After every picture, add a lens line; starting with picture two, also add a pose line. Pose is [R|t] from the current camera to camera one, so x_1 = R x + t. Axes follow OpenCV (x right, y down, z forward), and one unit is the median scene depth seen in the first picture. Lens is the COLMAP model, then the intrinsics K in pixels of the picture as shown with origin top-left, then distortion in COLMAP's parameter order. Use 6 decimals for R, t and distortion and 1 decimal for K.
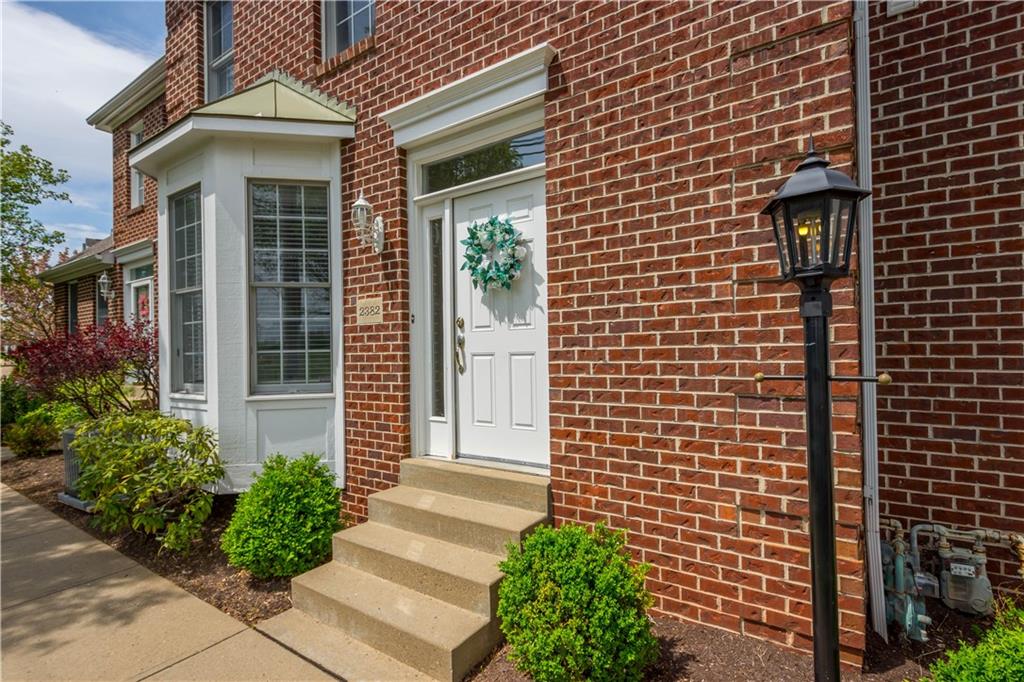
lens RADIAL K [[498.6, 0, 548.2], [0, 498.6, 334.2], [0, 0, 1]] dist [0.013550, -0.002228]
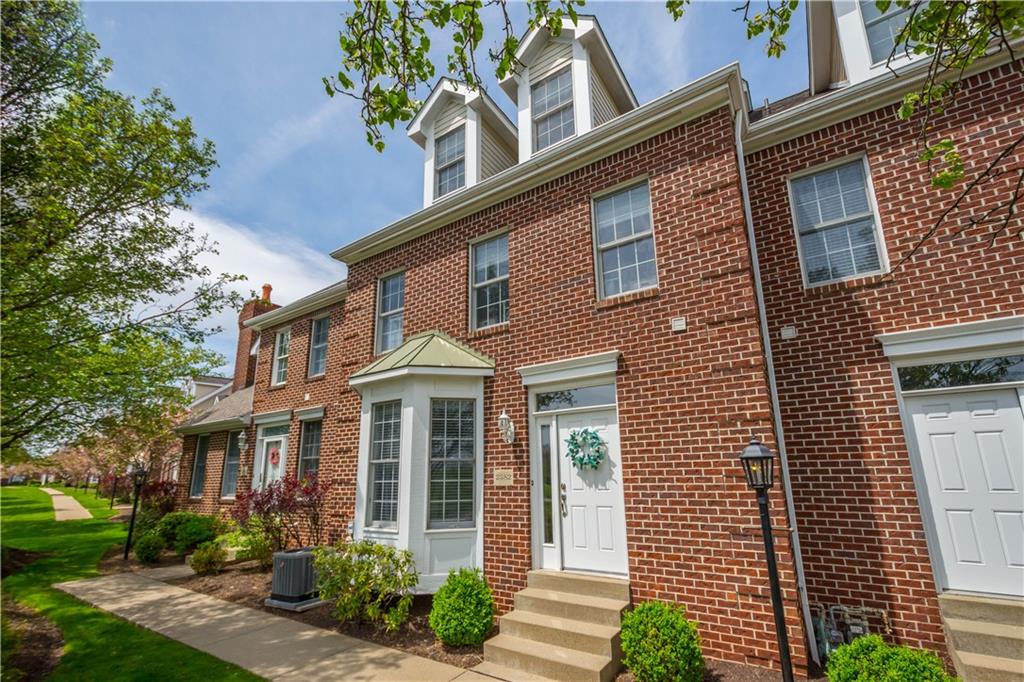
lens RADIAL K [[455.2, 0, 522.6], [0, 455.2, 356.0], [0, 0, 1]] dist [0.015377, -0.004673]
pose [[0.999999, -0.000396, -0.000979, -0.400800], [0.000169, 0.975158, -0.221510, -0.145095], [0.001042, 0.221510, 0.975157, -0.838697]]
